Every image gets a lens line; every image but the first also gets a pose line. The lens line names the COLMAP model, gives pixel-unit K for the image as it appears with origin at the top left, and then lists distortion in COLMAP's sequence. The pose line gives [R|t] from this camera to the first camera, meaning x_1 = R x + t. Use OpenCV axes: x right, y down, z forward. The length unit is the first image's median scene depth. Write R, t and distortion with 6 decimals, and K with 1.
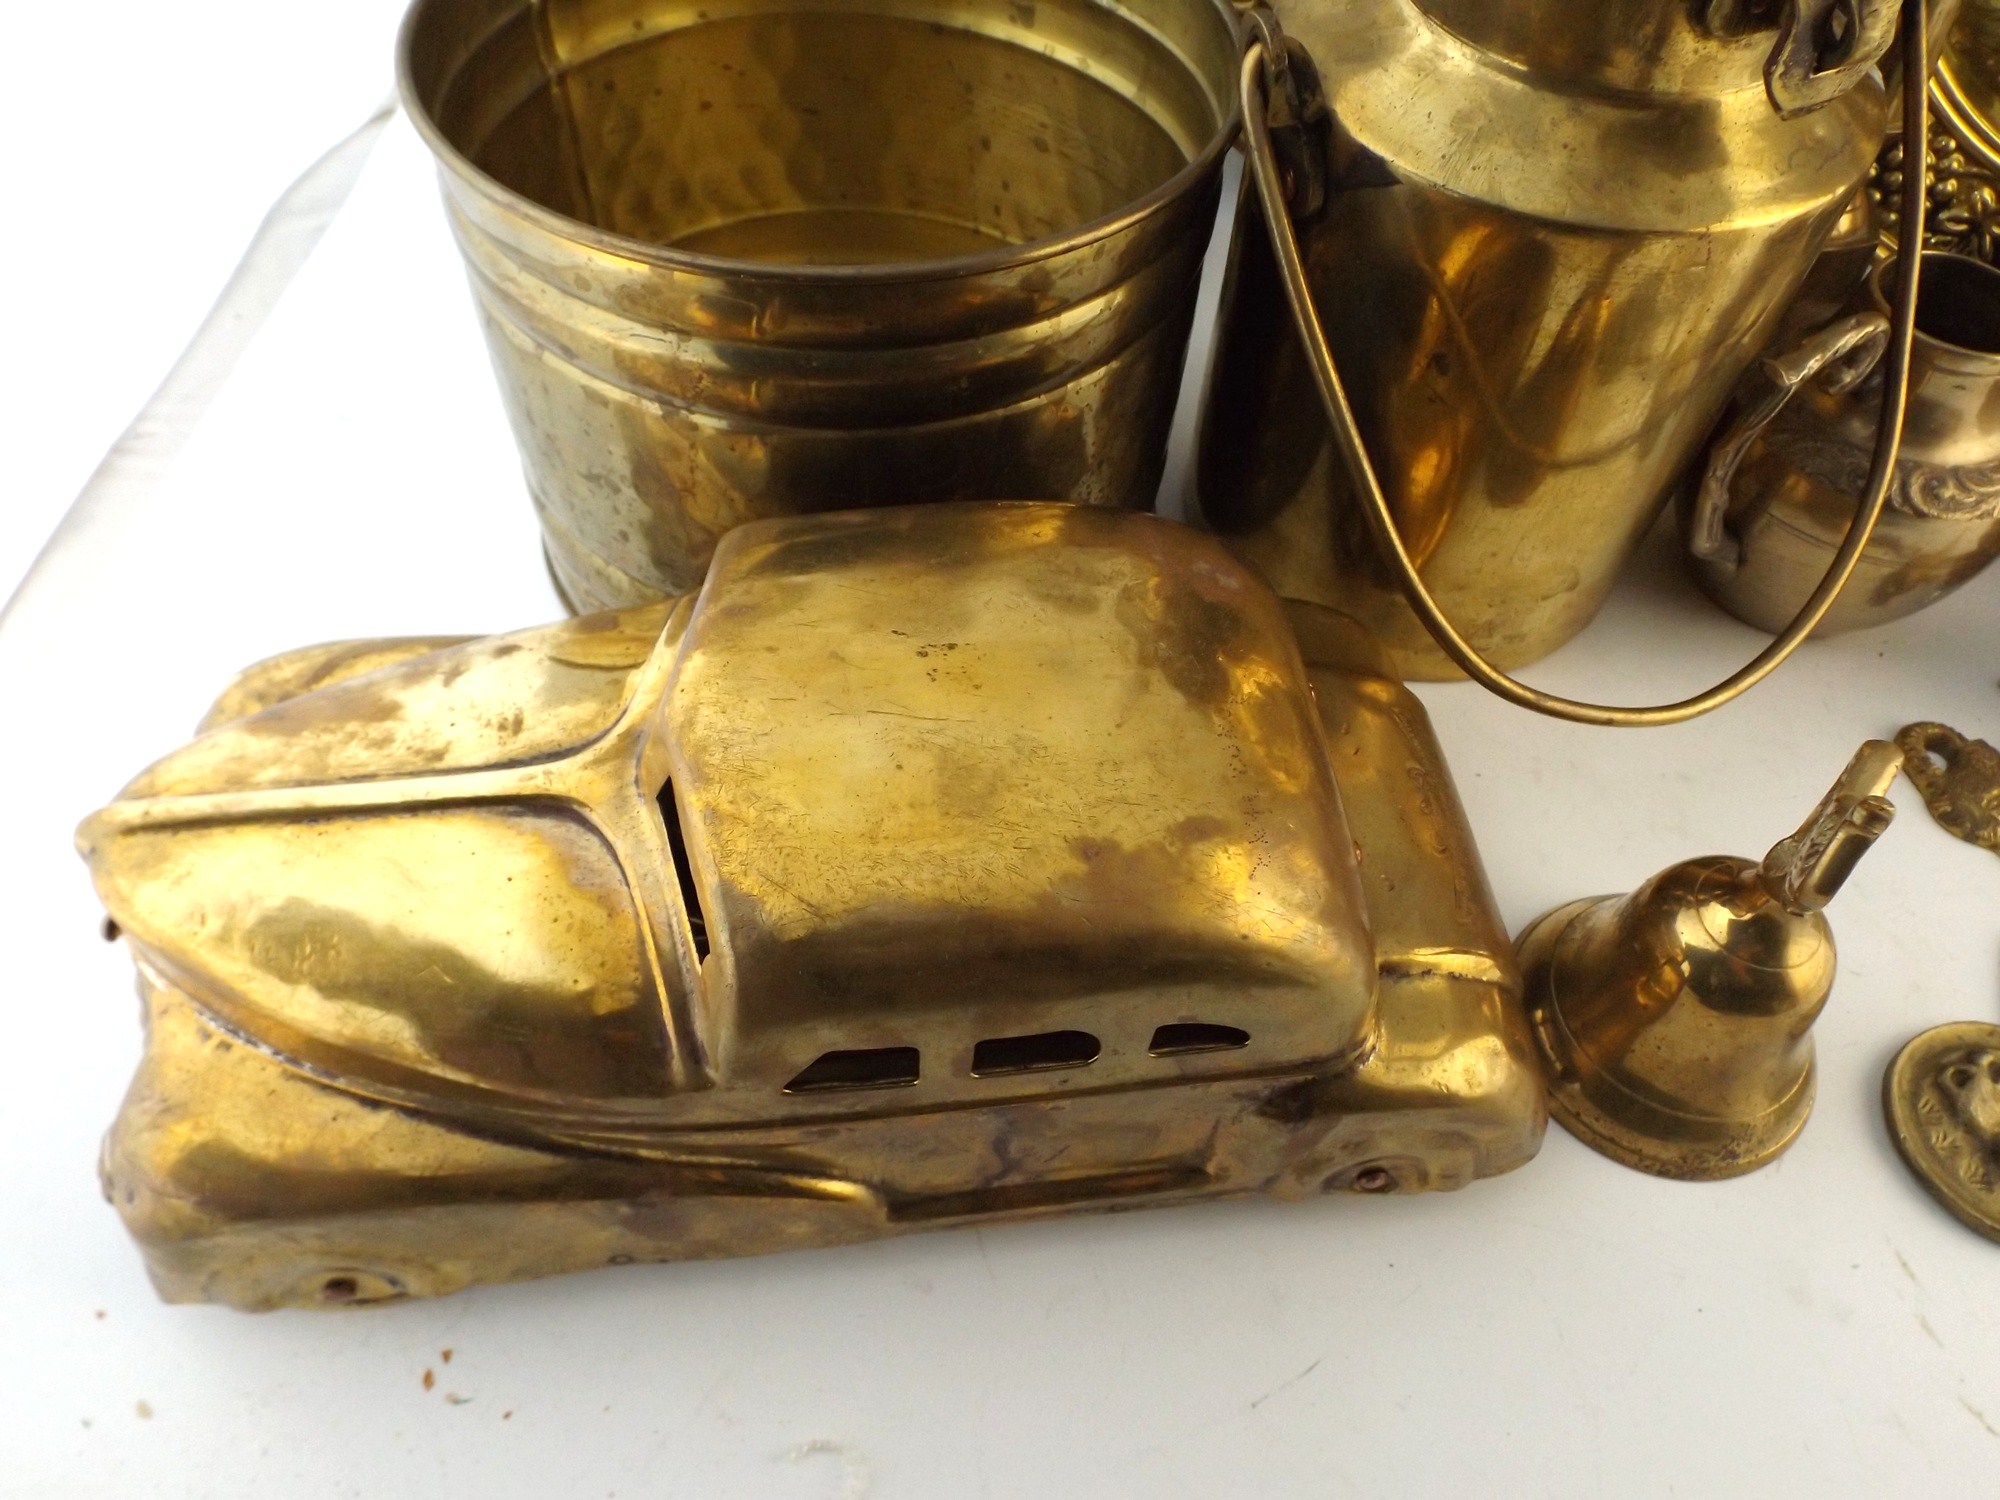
lens RADIAL K [[1404.5, 0, 982.5], [0, 1404.5, 742.6], [0, 0, 1]] dist [0.000921, -0.015957]
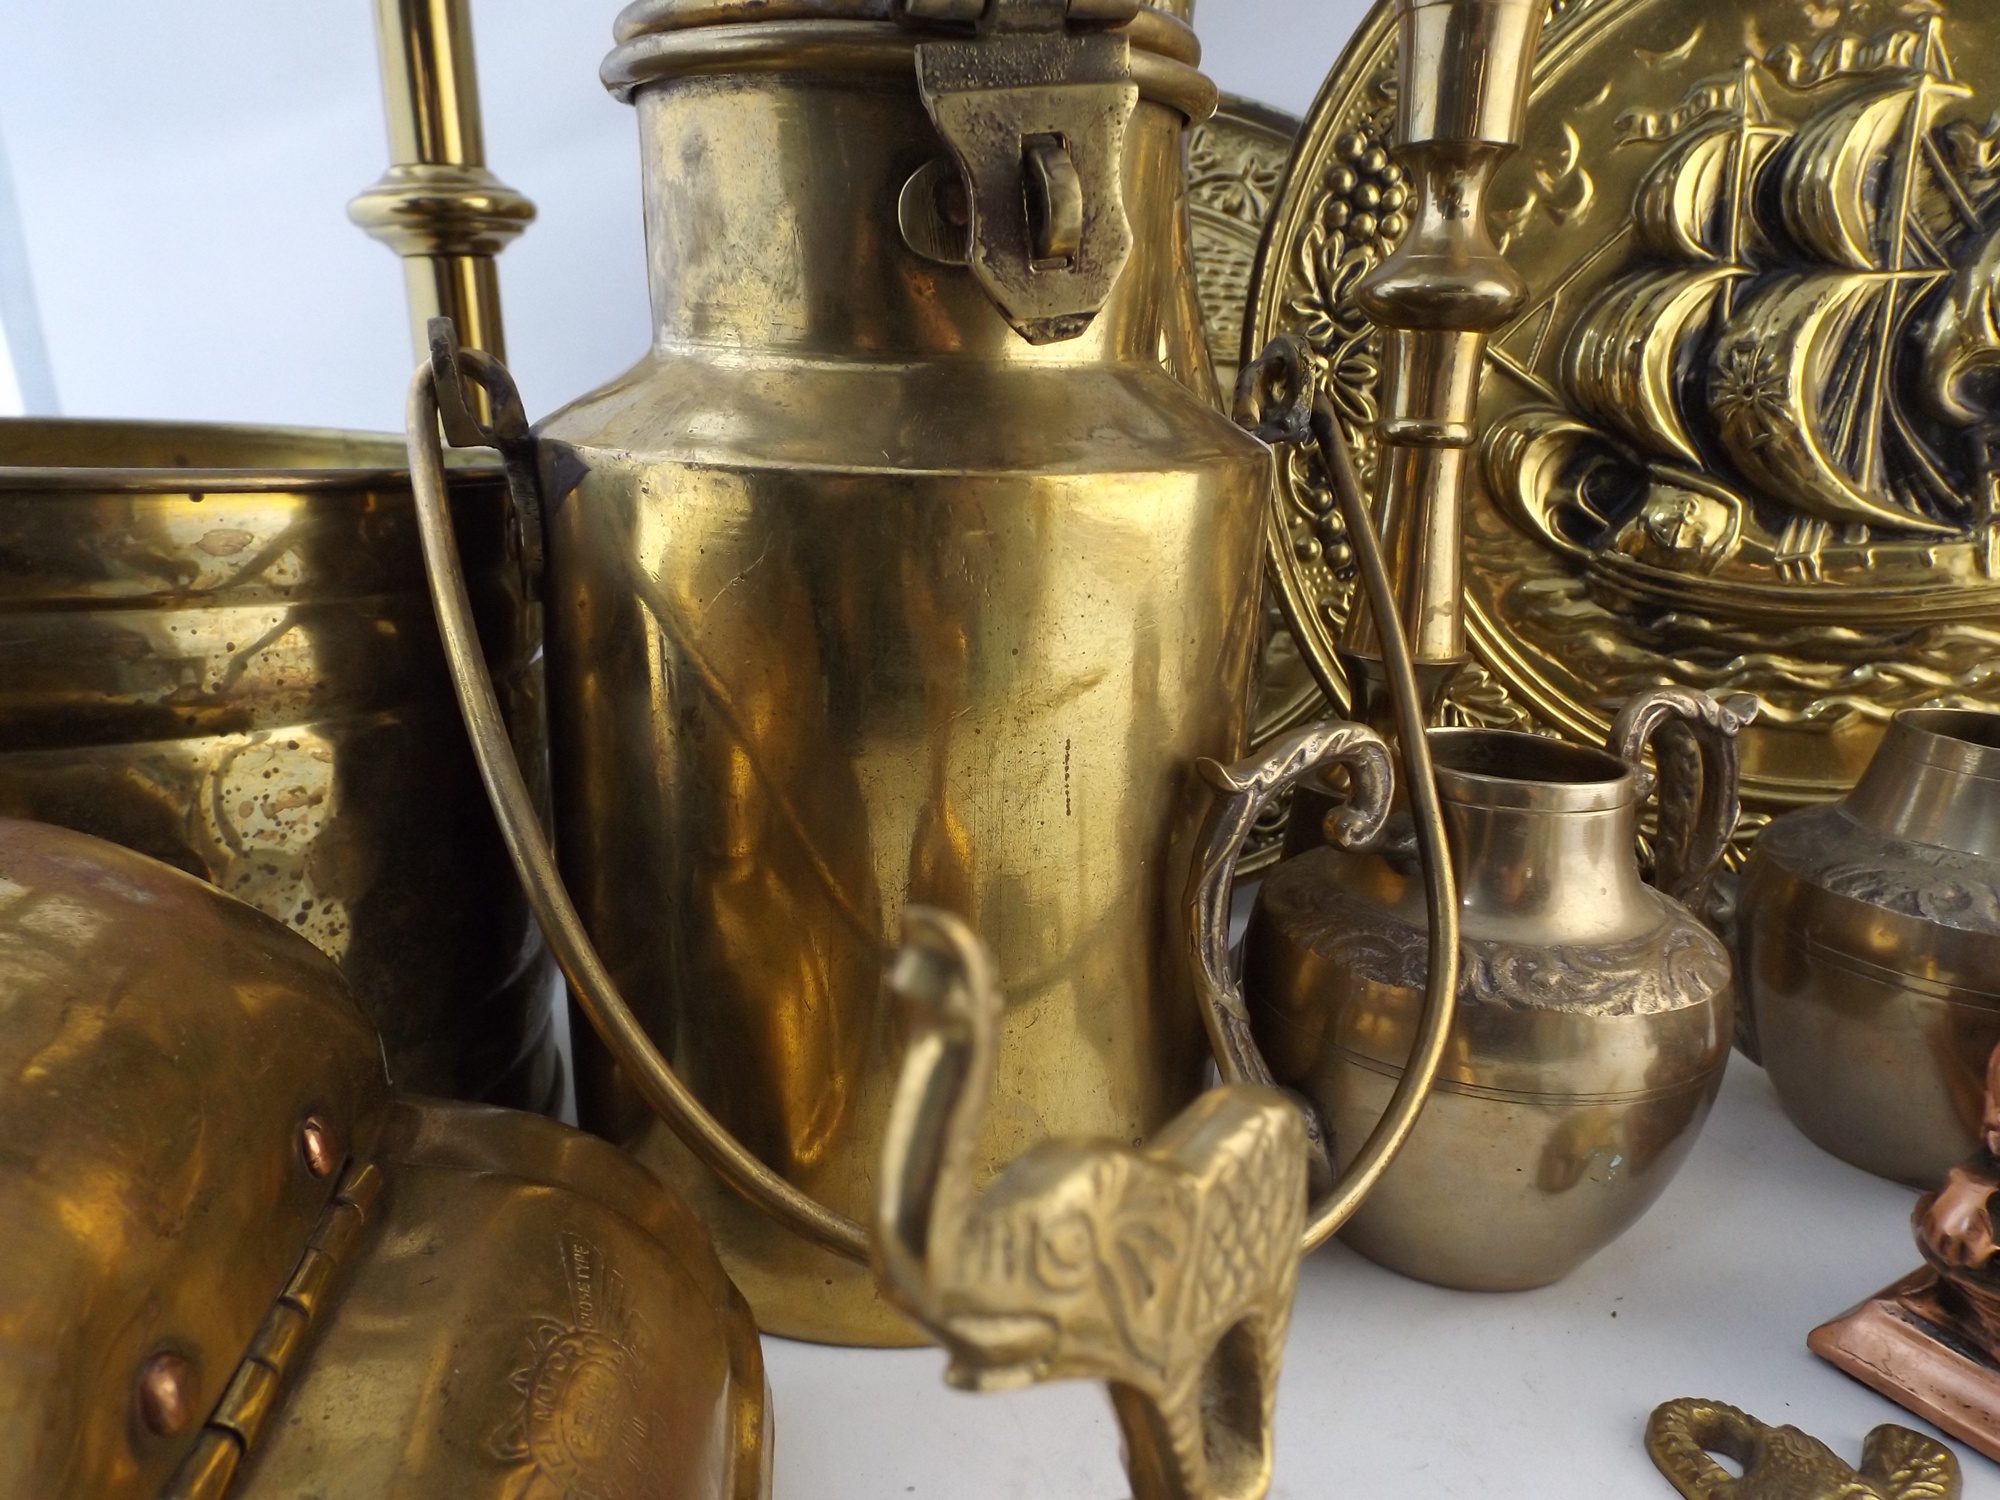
lens RADIAL K [[1404.5, 0, 981.2], [0, 1404.5, 754.7], [0, 0, 1]] dist [0.000921, -0.015957]
pose [[0.999900, 0.002616, 0.013917, 0.505298], [0.006712, 0.777817, -0.628456, 0.200209], [-0.012469, 0.628486, 0.777721, 0.513824]]
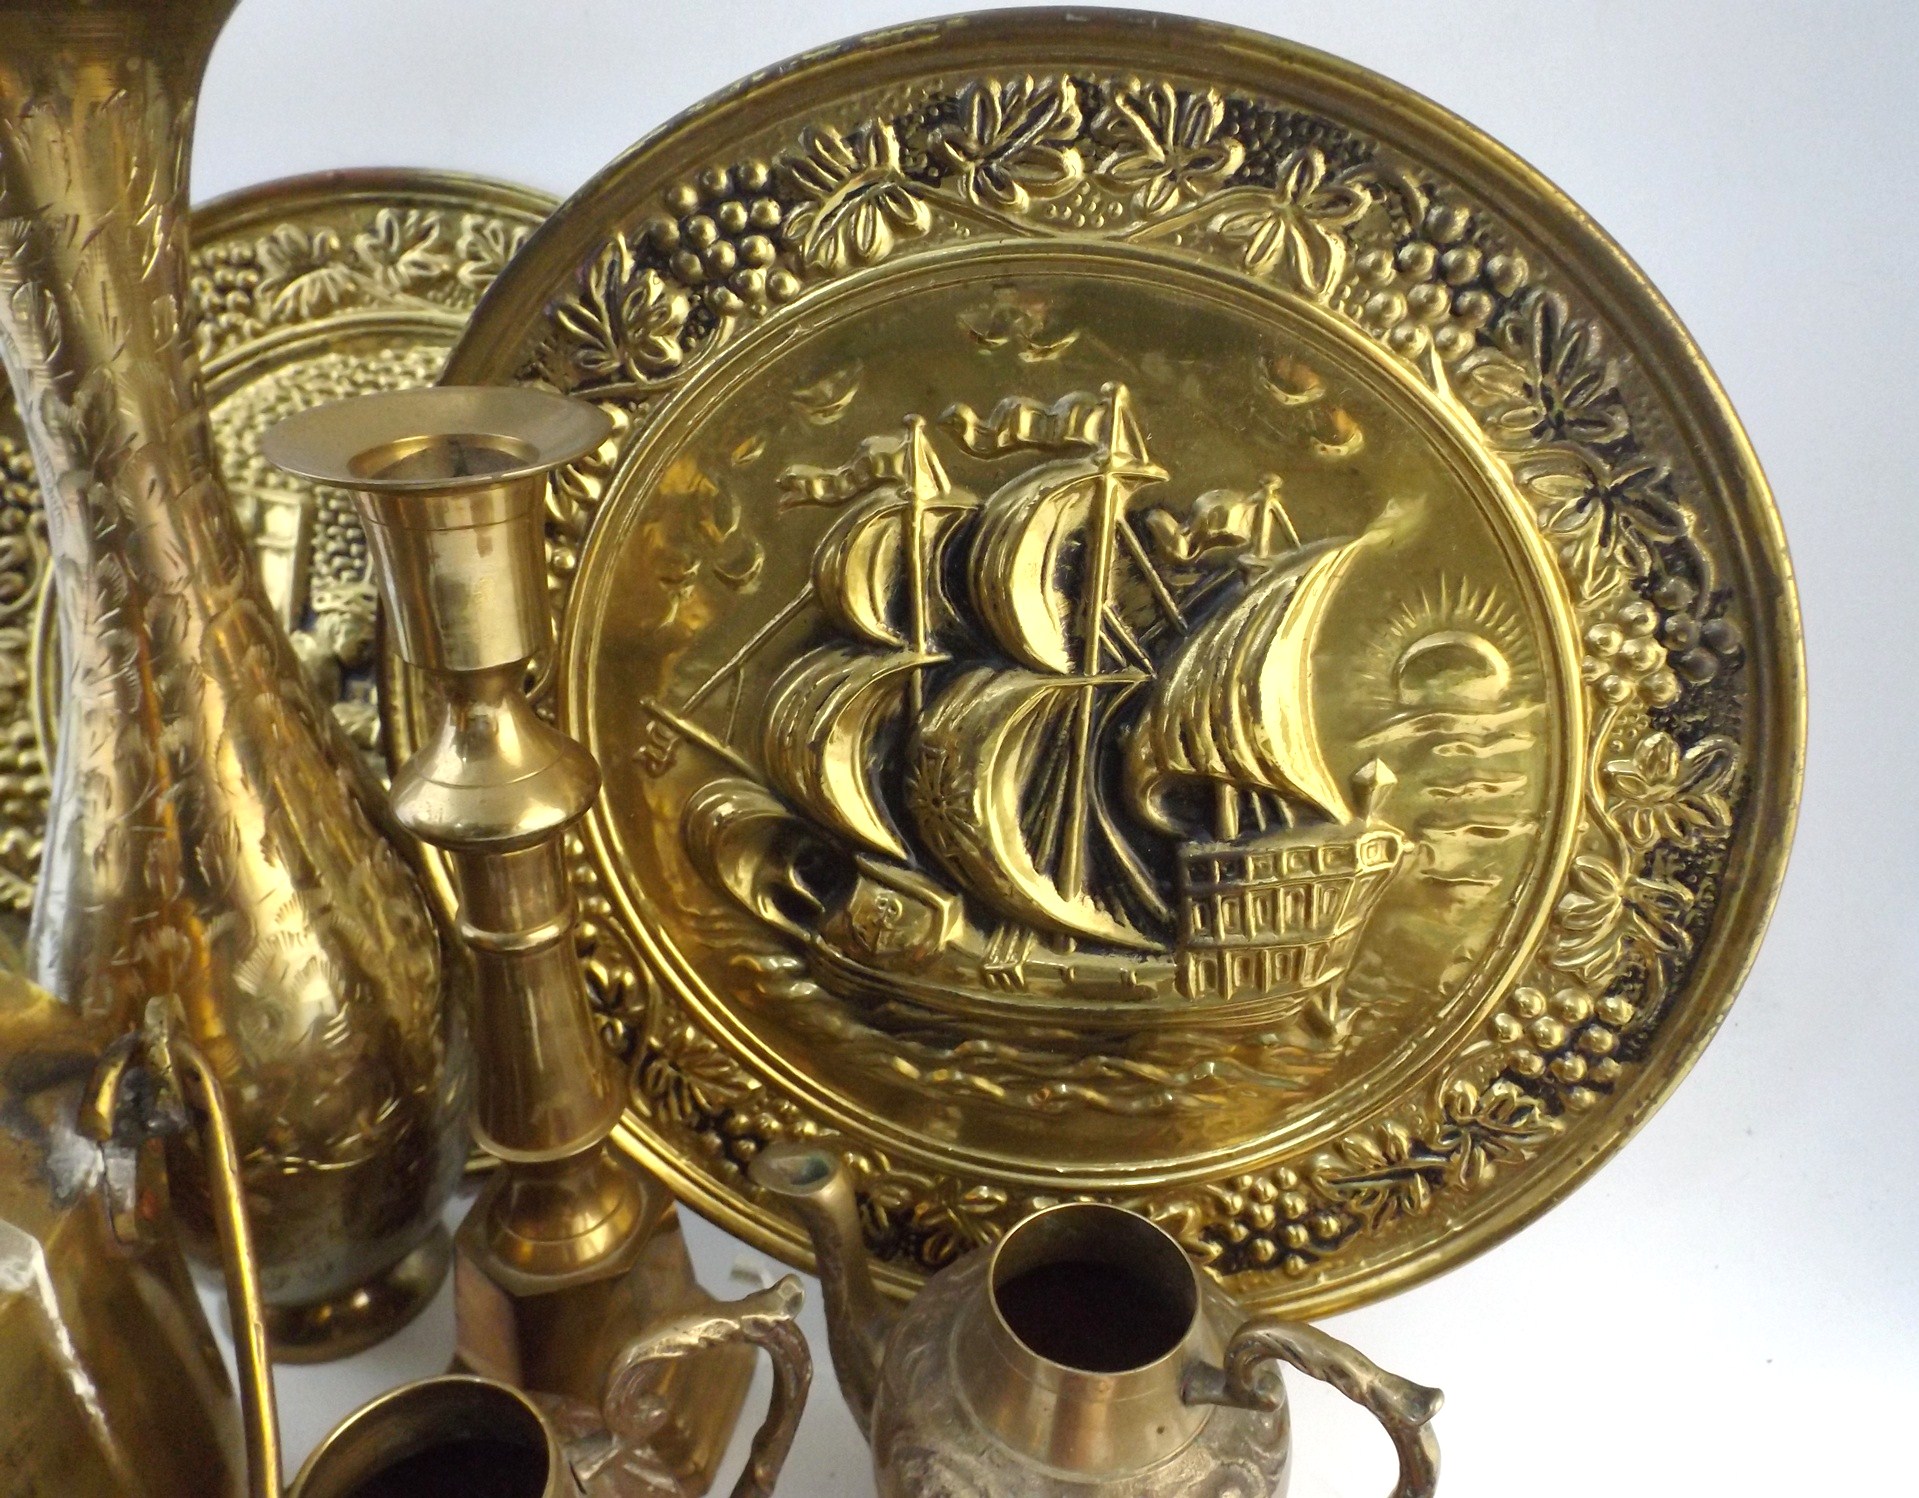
lens RADIAL K [[1416.1, 0, 973.2], [0, 1416.1, 758.1], [0, 0, 1]] dist [0.001555, -0.003742]
pose [[0.996046, -0.043045, 0.077718, 1.159570], [0.071374, 0.908614, -0.411493, -0.414604], [-0.052903, 0.415413, 0.908093, 0.248894]]
